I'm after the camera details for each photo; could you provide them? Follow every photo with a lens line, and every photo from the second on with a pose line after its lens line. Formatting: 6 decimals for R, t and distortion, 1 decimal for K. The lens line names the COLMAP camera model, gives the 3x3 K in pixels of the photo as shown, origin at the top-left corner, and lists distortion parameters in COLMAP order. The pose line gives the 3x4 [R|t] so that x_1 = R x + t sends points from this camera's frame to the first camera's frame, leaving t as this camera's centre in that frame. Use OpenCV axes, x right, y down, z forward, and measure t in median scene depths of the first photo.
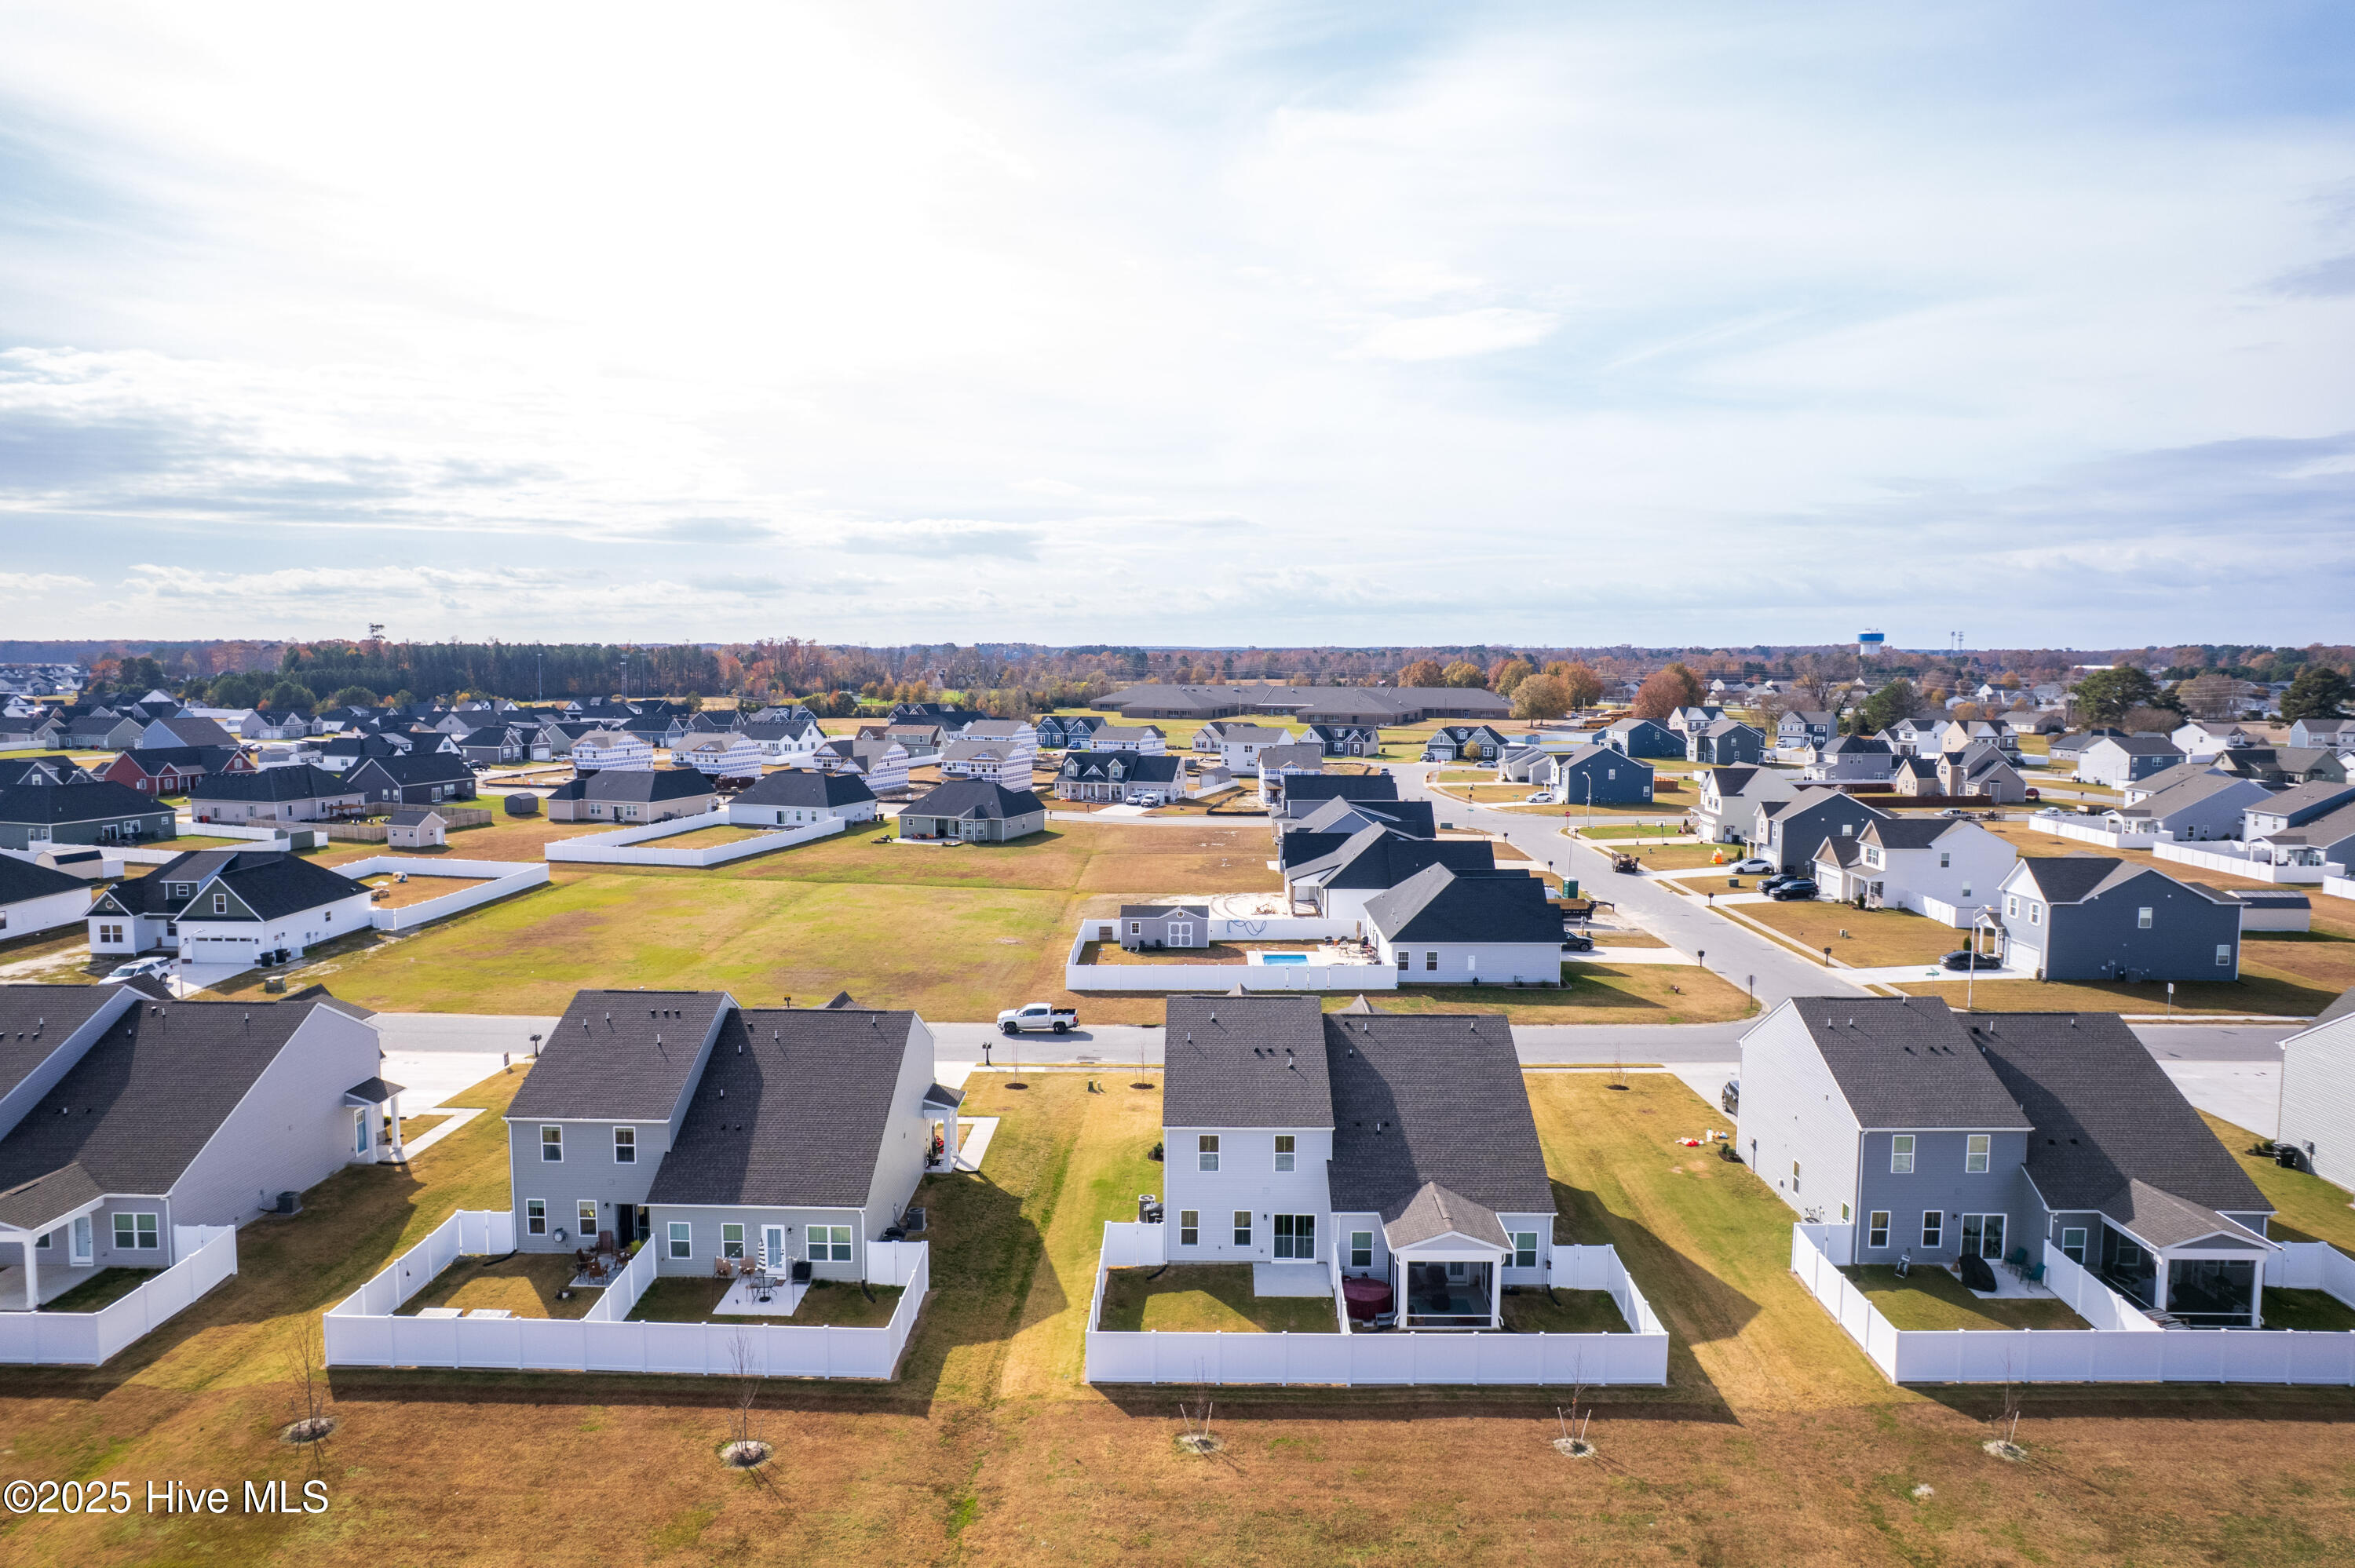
lens RADIAL K [[1509.4, 0, 1178.4], [0, 1509.4, 776.7], [0, 0, 1]] dist [-0.075243, 0.069546]
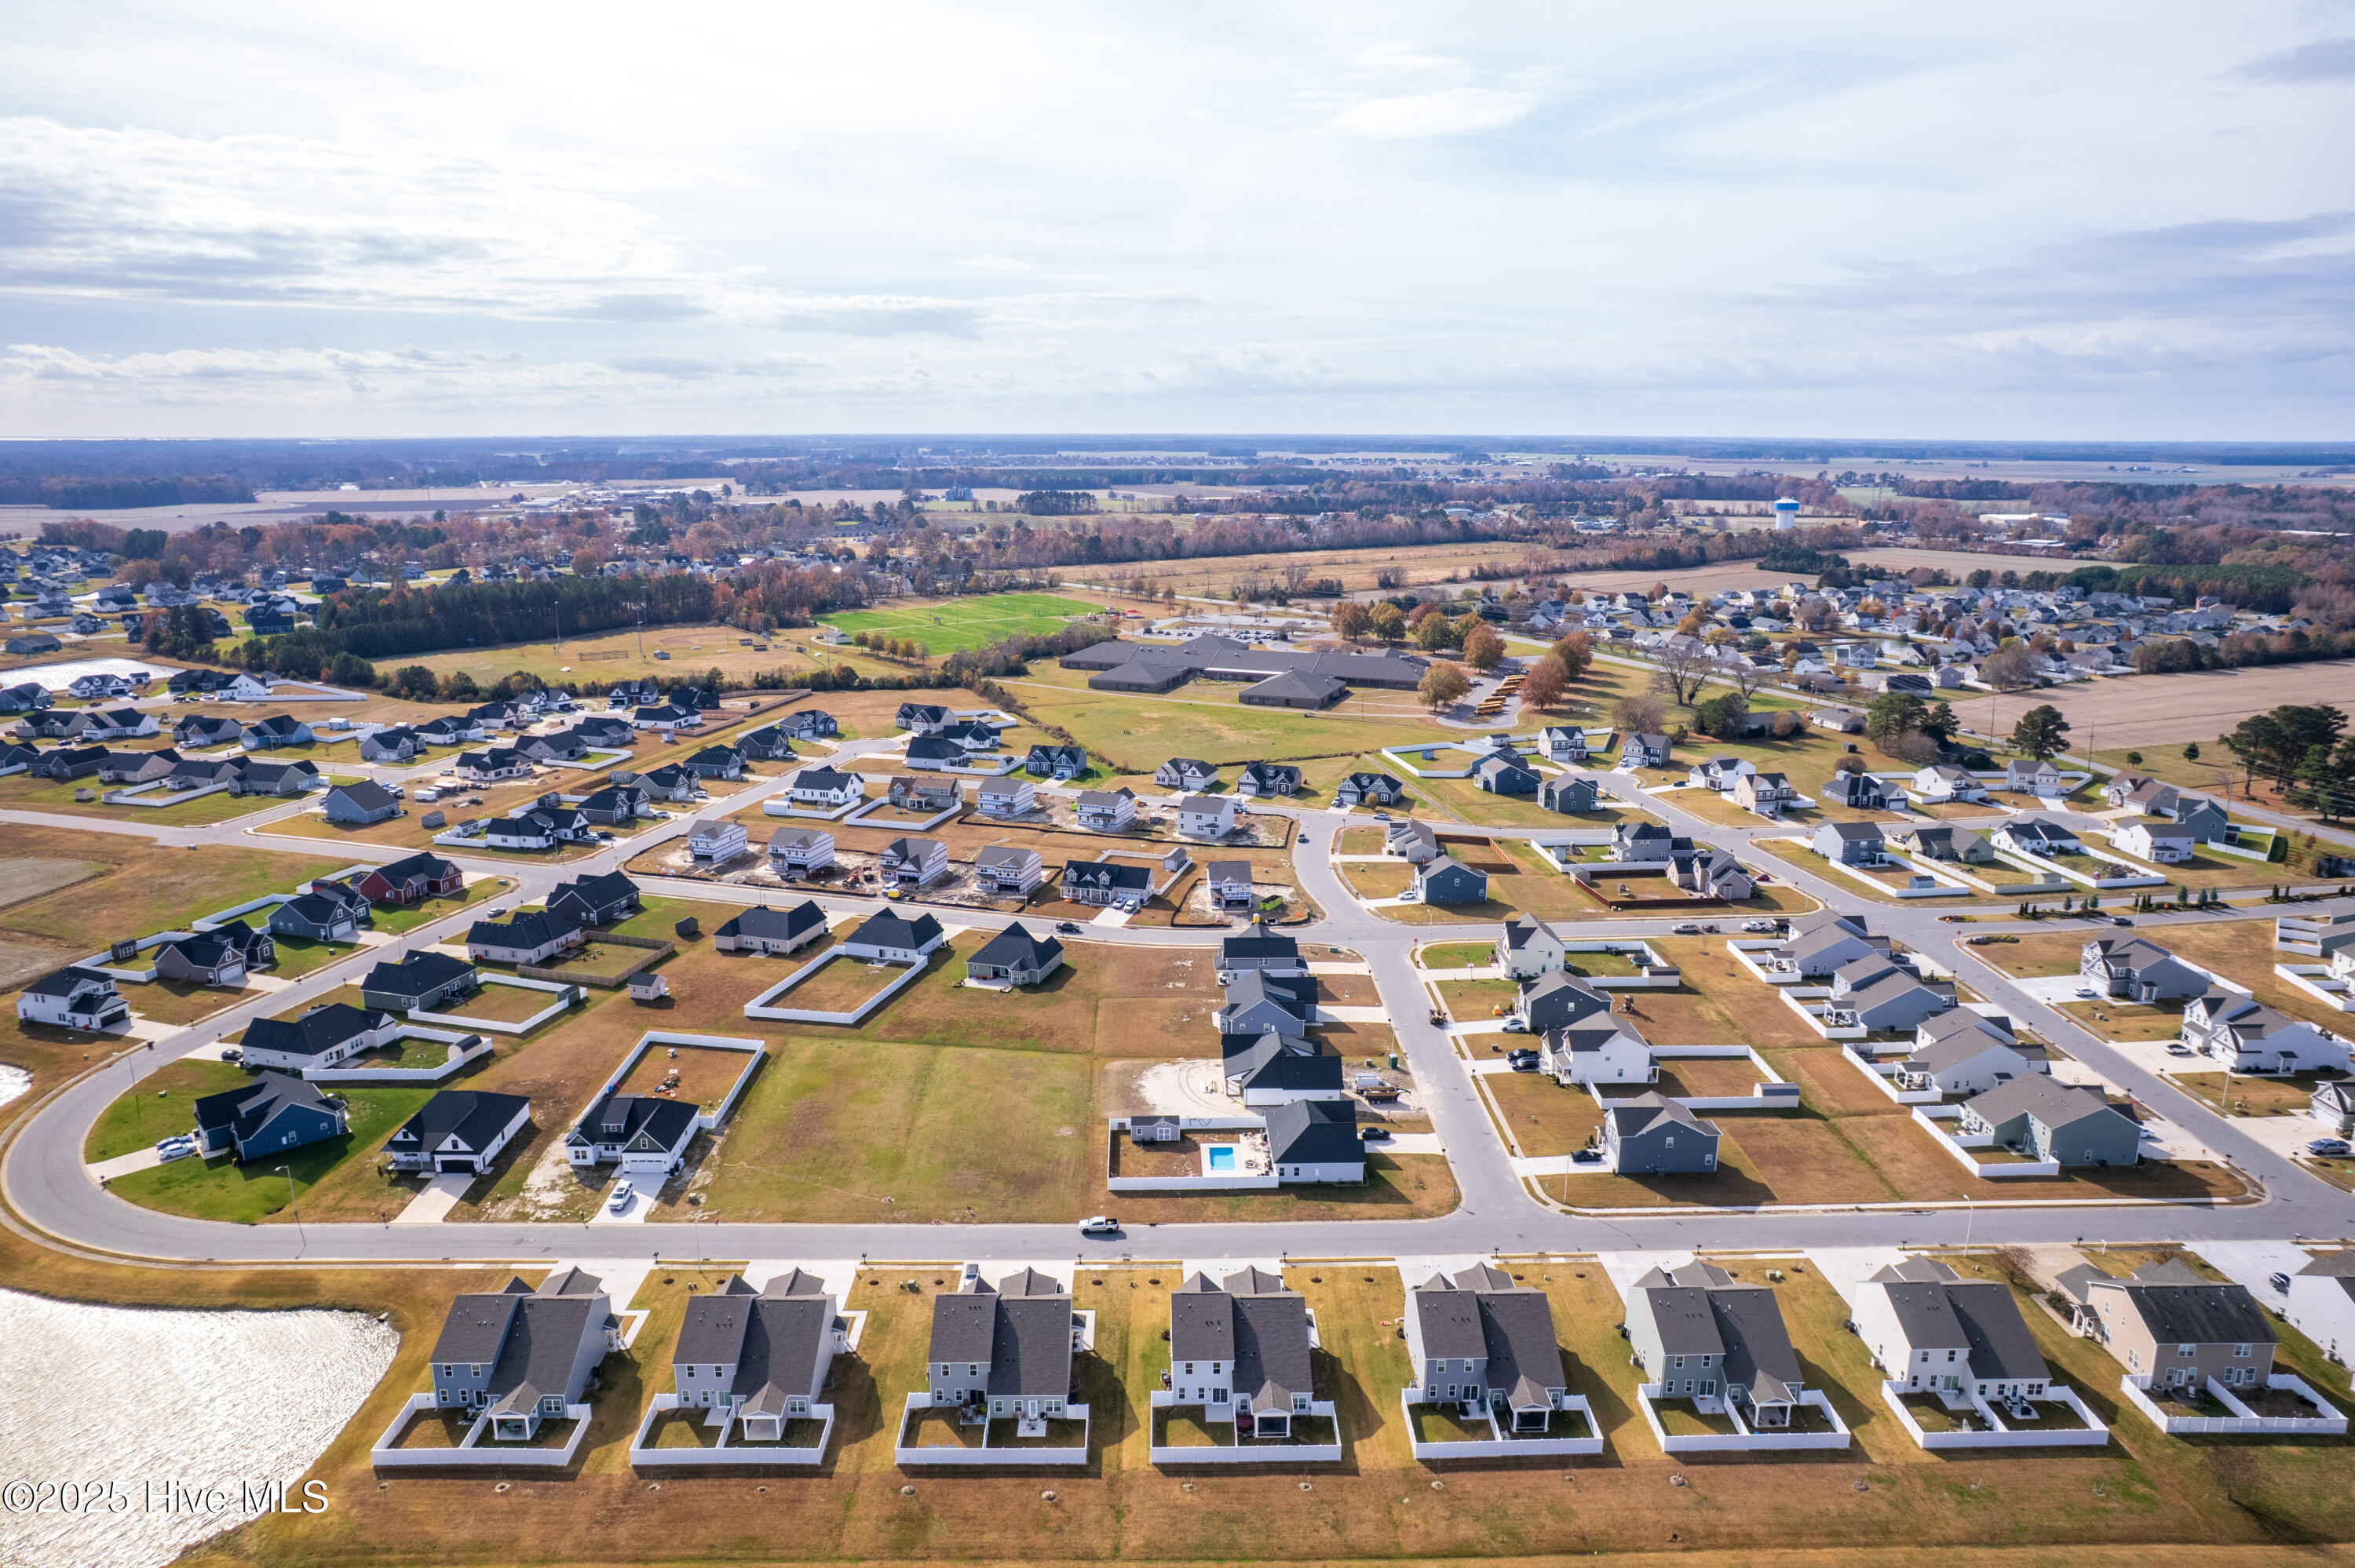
lens RADIAL K [[1536.7, 0, 1177.5], [0, 1536.7, 784.0], [0, 0, 1]] dist [-0.047360, 0.000455]
pose [[0.999387, -0.009030, 0.033829, -0.065616], [0.003946, 0.989064, 0.147435, -0.934019], [-0.034790, -0.147212, 0.988493, -1.226450]]
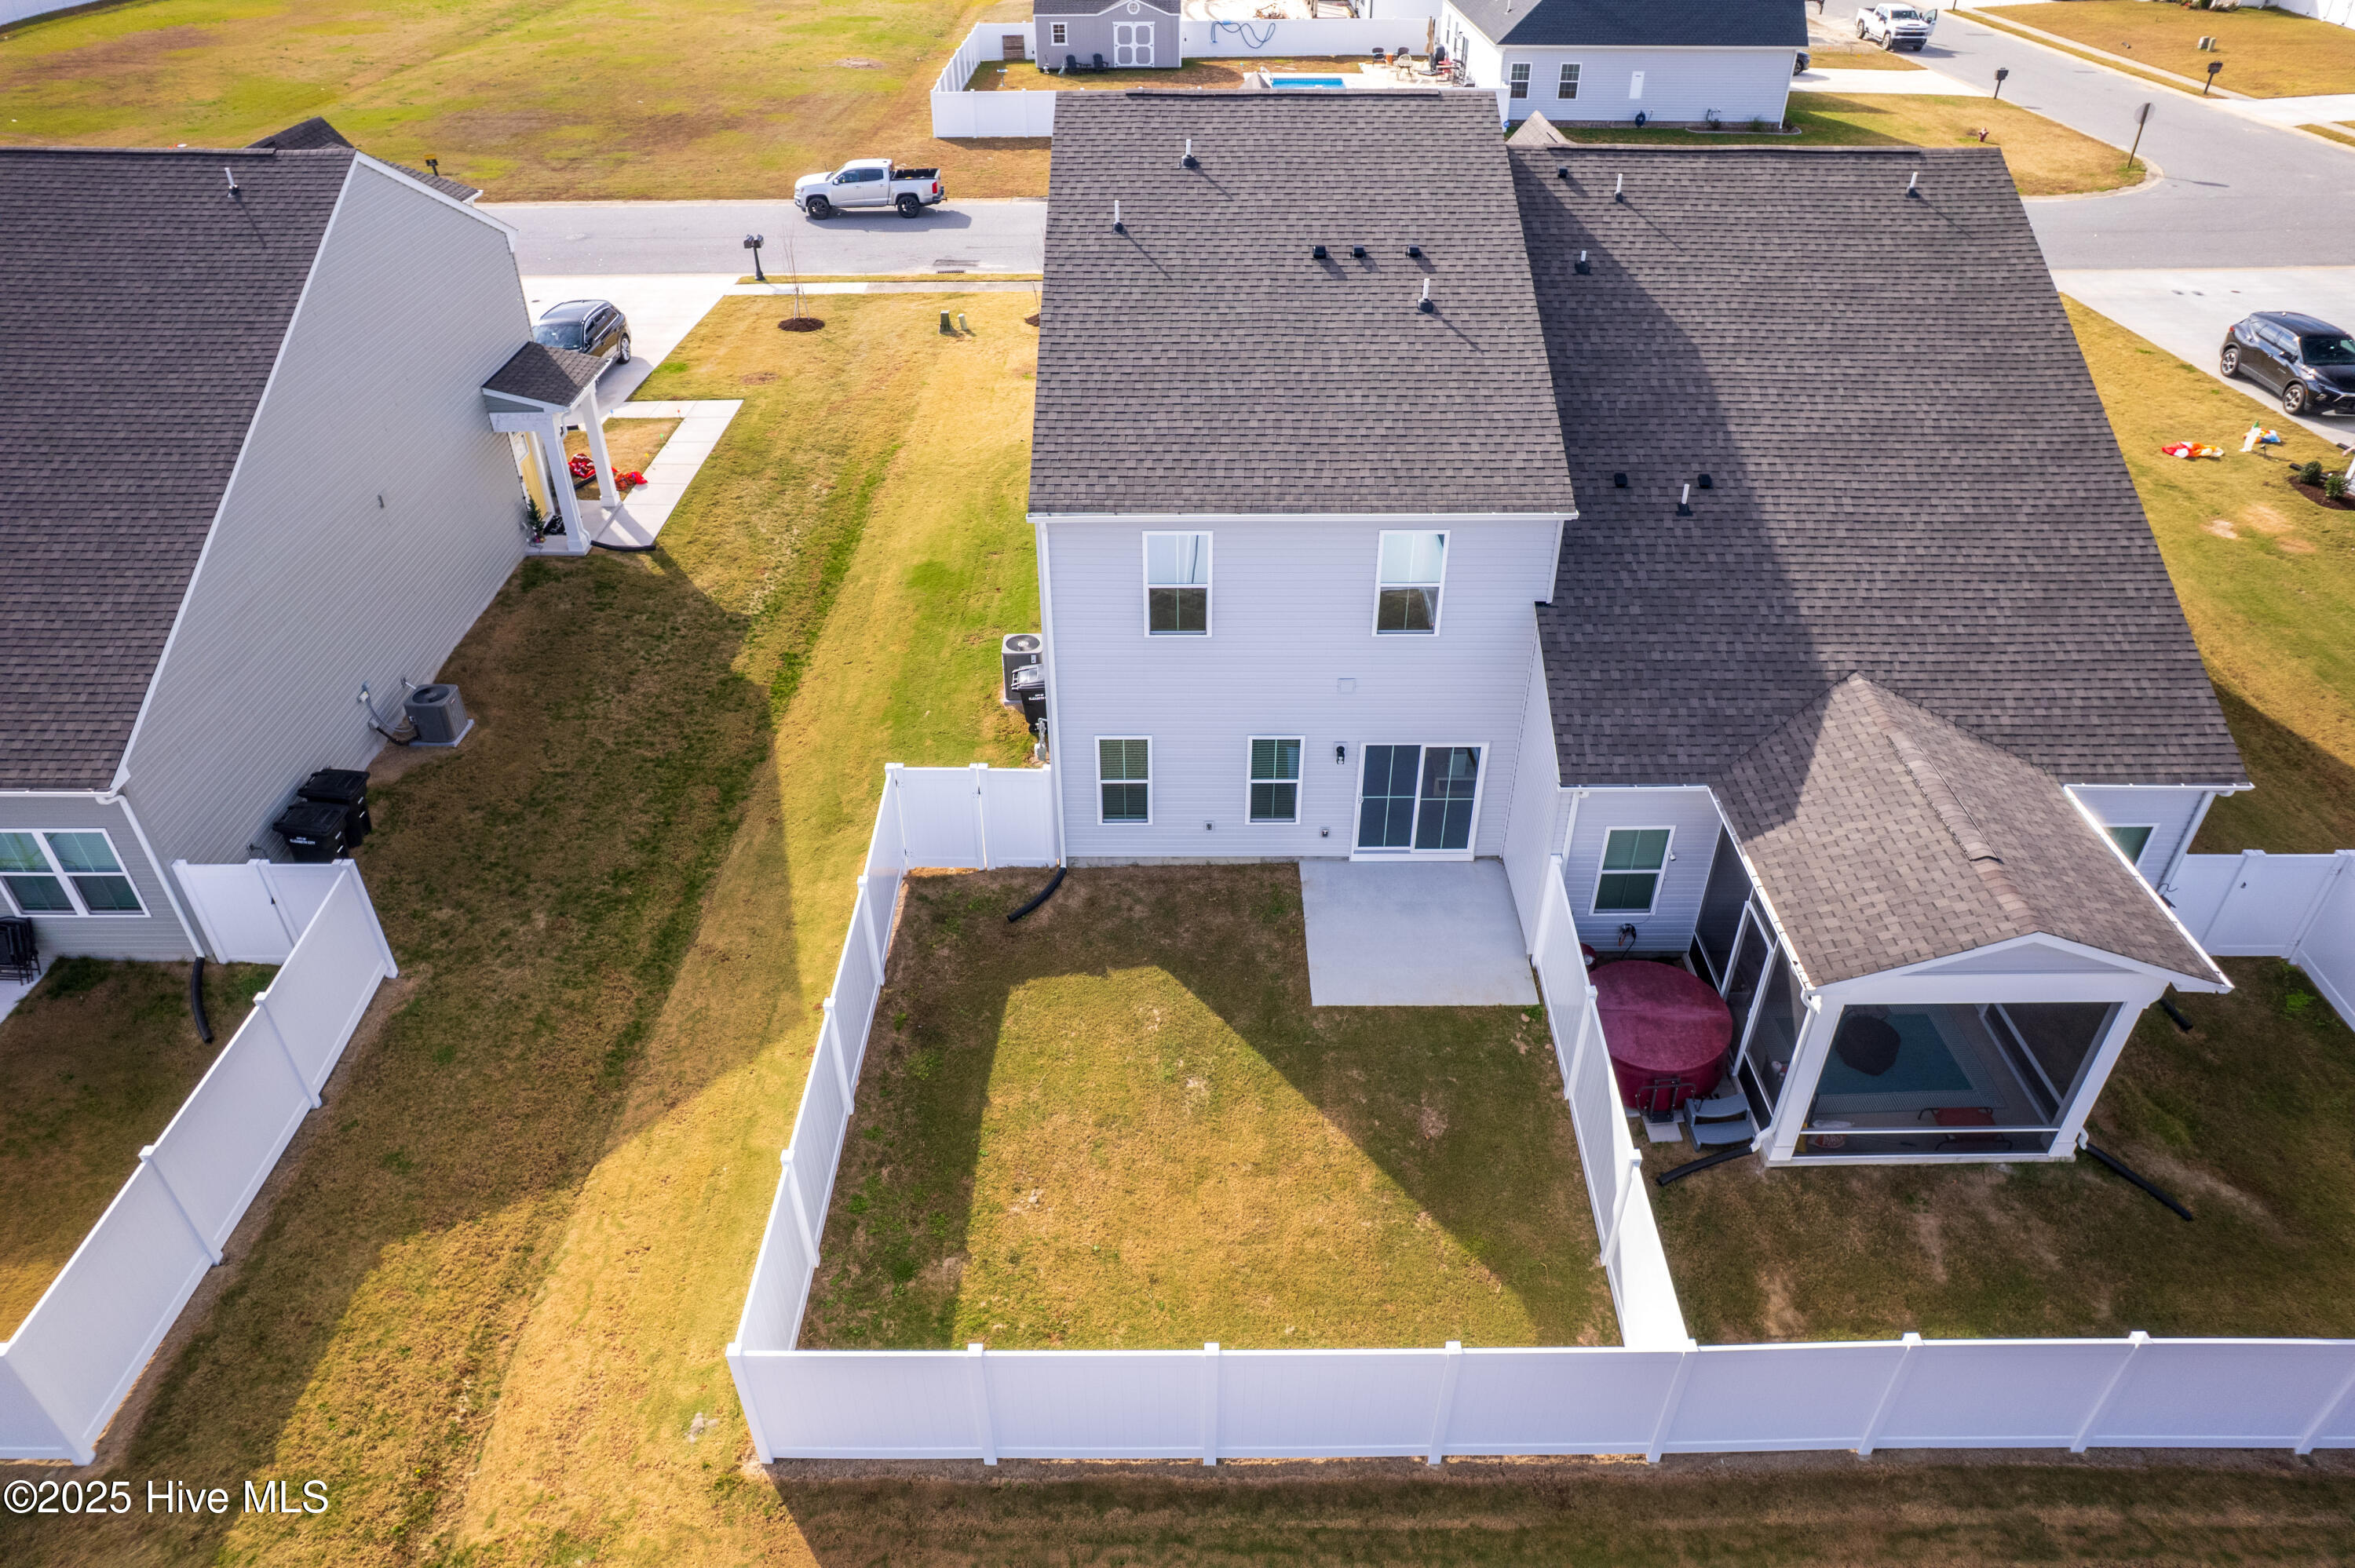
lens RADIAL K [[1509.4, 0, 1178.4], [0, 1509.4, 776.7], [0, 0, 1]] dist [-0.075243, 0.069546]
pose [[0.999826, -0.013780, 0.012595, 0.012080], [0.005601, 0.865003, 0.501735, 0.094233], [-0.017809, -0.501577, 0.864929, 0.534697]]
